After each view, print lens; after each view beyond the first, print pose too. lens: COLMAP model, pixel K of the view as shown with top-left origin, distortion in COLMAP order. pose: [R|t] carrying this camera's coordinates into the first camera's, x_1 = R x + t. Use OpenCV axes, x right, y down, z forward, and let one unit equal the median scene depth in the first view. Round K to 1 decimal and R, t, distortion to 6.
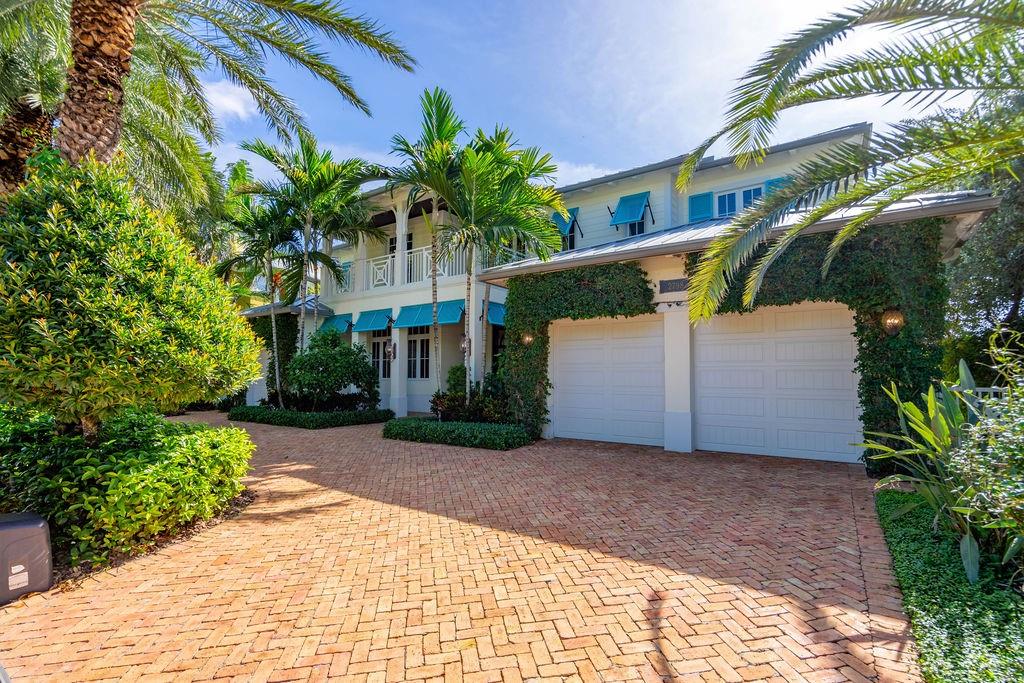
lens RADIAL K [[460.0, 0, 505.5], [0, 460.0, 347.7], [0, 0, 1]] dist [0.000535, 0.000120]
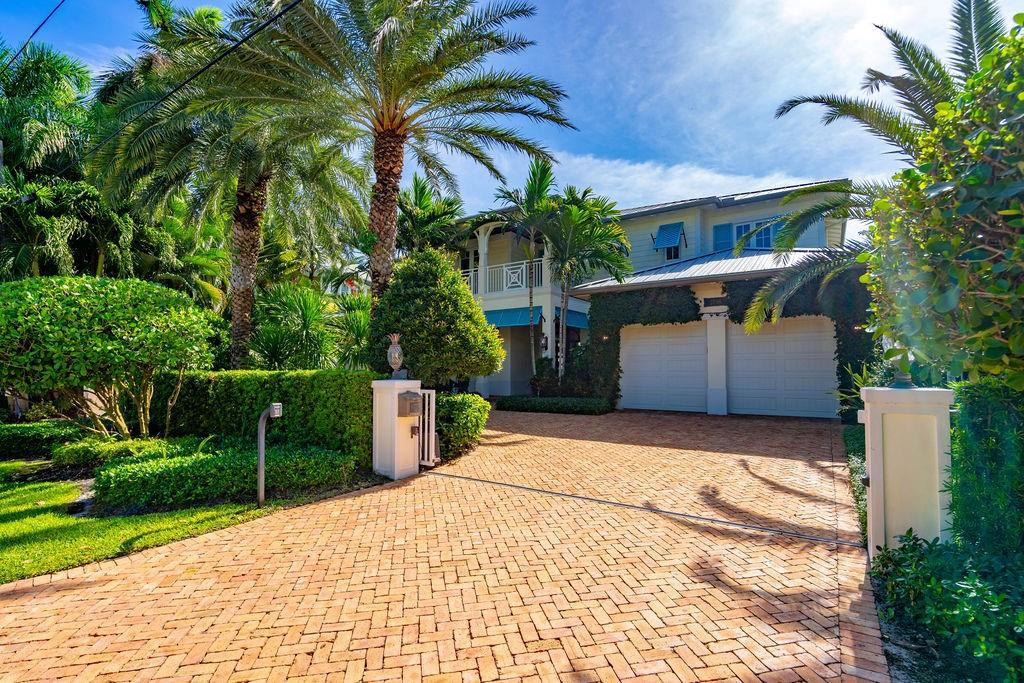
lens RADIAL K [[475.1, 0, 512.0], [0, 475.1, 341.5], [0, 0, 1]] dist [0.047159, 0.000058]
pose [[0.999505, -0.004843, 0.031099, -0.293176], [0.004773, 0.999986, 0.002313, -0.013685], [-0.031109, -0.002163, 0.999514, -0.455670]]
